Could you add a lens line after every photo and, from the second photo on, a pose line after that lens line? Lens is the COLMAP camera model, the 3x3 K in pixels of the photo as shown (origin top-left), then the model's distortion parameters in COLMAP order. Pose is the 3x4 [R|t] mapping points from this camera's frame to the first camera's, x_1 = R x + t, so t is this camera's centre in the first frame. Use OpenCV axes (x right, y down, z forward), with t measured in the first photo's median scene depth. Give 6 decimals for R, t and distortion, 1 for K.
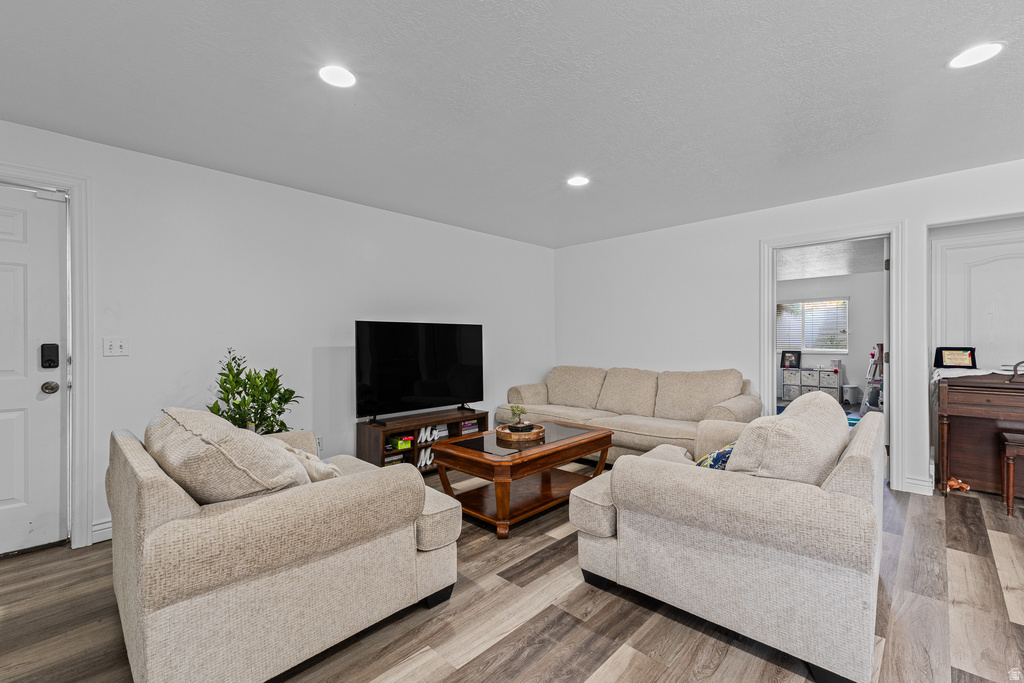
lens RADIAL K [[438.0, 0, 508.8], [0, 438.0, 343.3], [0, 0, 1]] dist [0.004708, 0.000342]
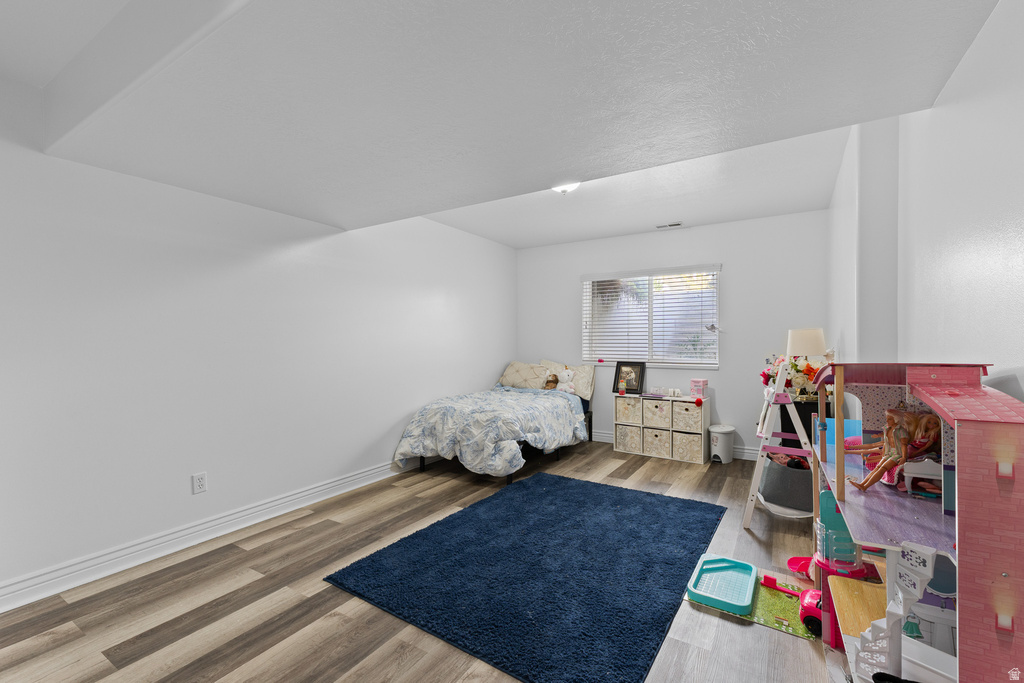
lens RADIAL K [[438.0, 0, 510.8], [0, 438.0, 342.3], [0, 0, 1]] dist [0.004708, 0.000342]
pose [[0.977288, 0.001651, 0.211907, 0.387601], [-0.001572, 0.999999, -0.000537, -0.007702], [-0.211908, 0.000192, 0.977290, 0.501153]]
